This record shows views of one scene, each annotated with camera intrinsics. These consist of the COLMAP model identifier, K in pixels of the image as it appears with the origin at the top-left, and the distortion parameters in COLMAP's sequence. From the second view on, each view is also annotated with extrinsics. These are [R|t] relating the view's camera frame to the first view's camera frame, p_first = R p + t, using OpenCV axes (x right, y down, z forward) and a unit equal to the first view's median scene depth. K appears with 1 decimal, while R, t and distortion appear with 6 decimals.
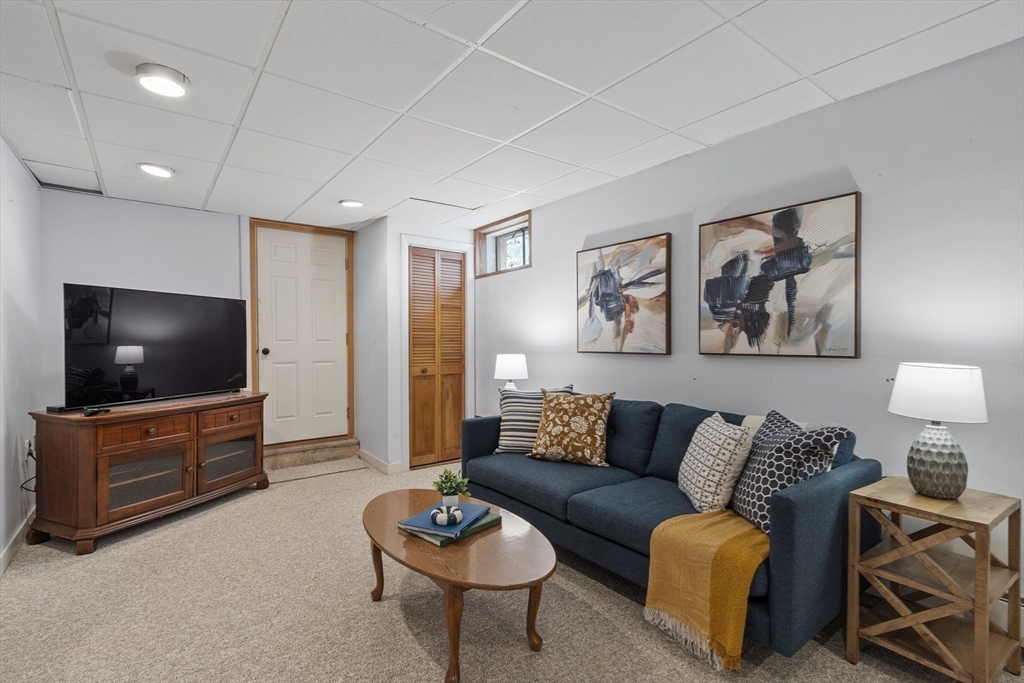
lens RADIAL K [[450.5, 0, 516.2], [0, 450.5, 346.3], [0, 0, 1]] dist [0.000743, 0.001323]
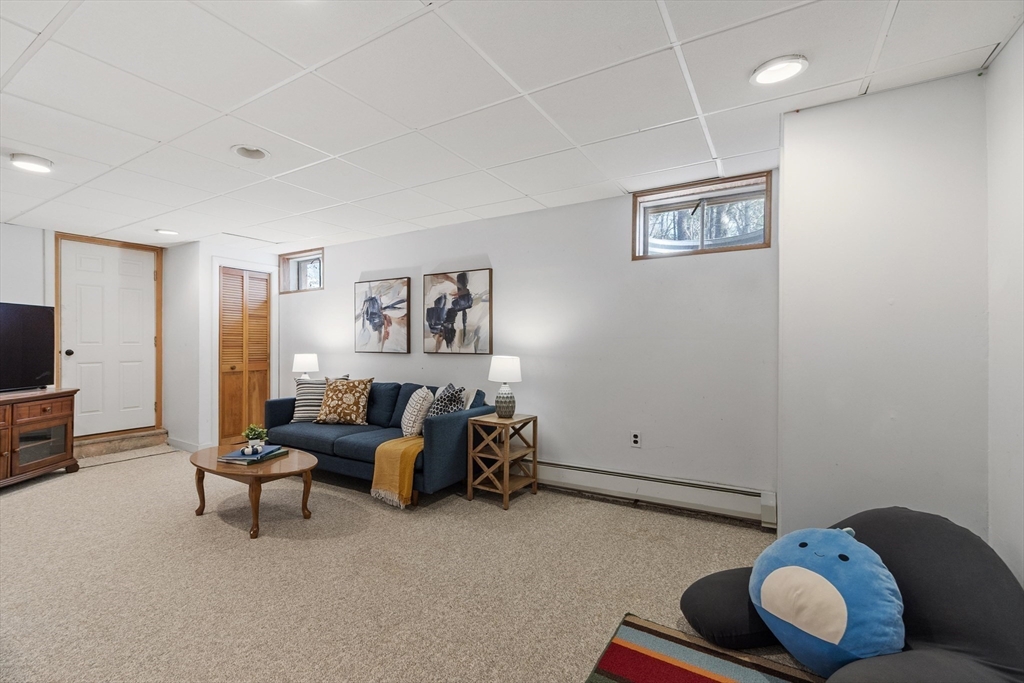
lens RADIAL K [[450.5, 0, 493.4], [0, 450.5, 343.4], [0, 0, 1]] dist [0.000743, 0.001323]
pose [[0.945239, 0.004244, 0.326352, 0.104069], [-0.000811, 0.999943, -0.010656, 0.000085], [-0.326379, 0.009808, 0.945188, -0.622012]]
